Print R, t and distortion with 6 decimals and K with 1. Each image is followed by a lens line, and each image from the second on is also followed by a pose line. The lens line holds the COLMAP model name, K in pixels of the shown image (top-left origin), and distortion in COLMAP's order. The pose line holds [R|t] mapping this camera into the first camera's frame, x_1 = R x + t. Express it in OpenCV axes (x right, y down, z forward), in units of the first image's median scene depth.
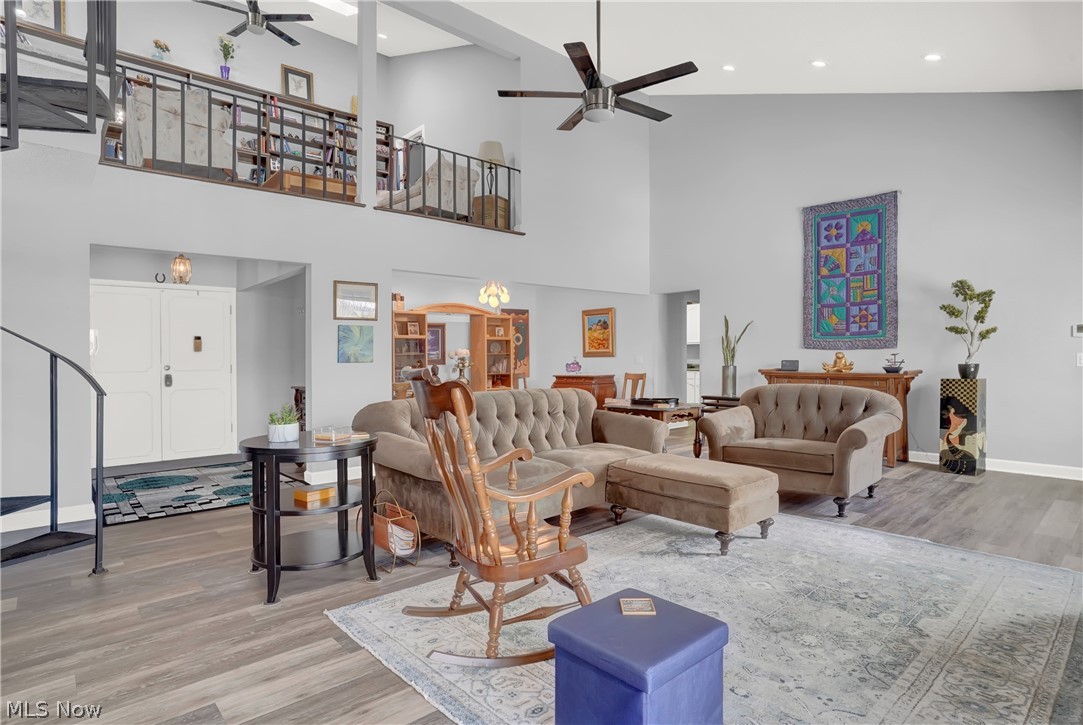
lens RADIAL K [[583.1, 0, 535.9], [0, 583.1, 357.4], [0, 0, 1]] dist [-0.080796, 0.043594]
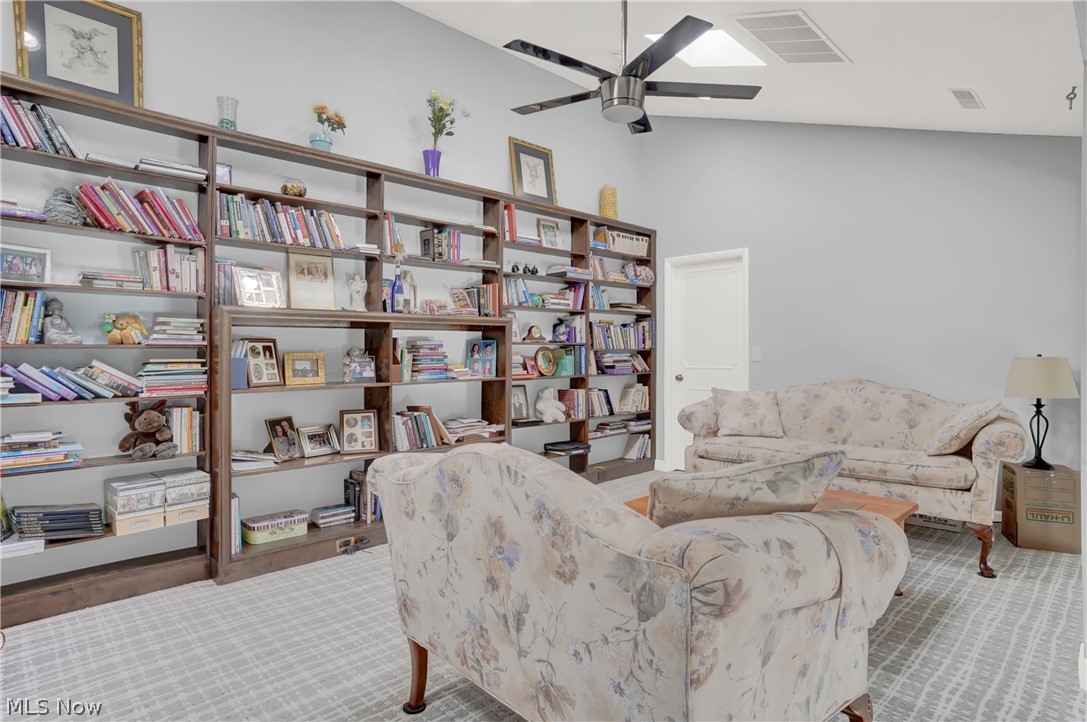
lens RADIAL K [[576.6, 0, 540.8], [0, 576.6, 354.5], [0, 0, 1]] dist [-0.082425, 0.042624]
pose [[0.999187, 0.007230, 0.039673, -0.570768], [-0.007579, 0.999934, 0.008639, -0.406350], [-0.039608, -0.008933, 0.999175, 0.581760]]
